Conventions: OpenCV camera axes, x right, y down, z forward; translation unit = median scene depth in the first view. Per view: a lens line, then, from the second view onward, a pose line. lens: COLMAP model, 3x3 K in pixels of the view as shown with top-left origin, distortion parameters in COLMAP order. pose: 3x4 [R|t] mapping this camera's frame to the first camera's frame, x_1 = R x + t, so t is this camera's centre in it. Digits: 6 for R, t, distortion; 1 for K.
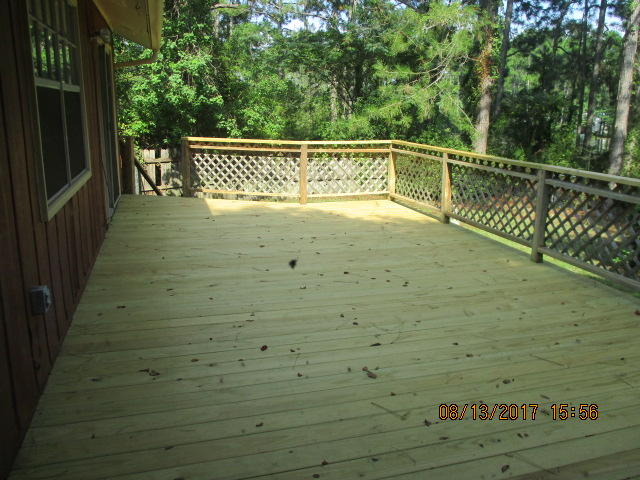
lens RADIAL K [[531.8, 0, 332.2], [0, 531.8, 236.7], [0, 0, 1]] dist [-0.036056, -0.001254]
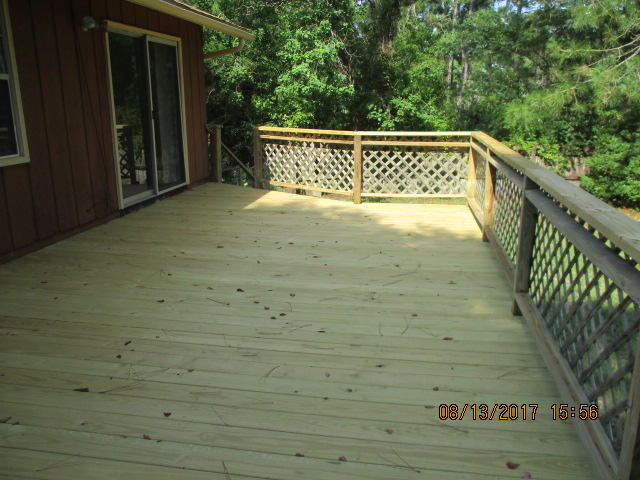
lens RADIAL K [[531.8, 0, 332.2], [0, 531.8, 236.7], [0, 0, 1]] dist [-0.036056, -0.001254]
pose [[0.892273, 0.094557, -0.441483, 0.218577], [-0.089606, 0.995460, 0.032107, -0.022855], [0.442514, 0.010911, 0.896695, 0.142534]]
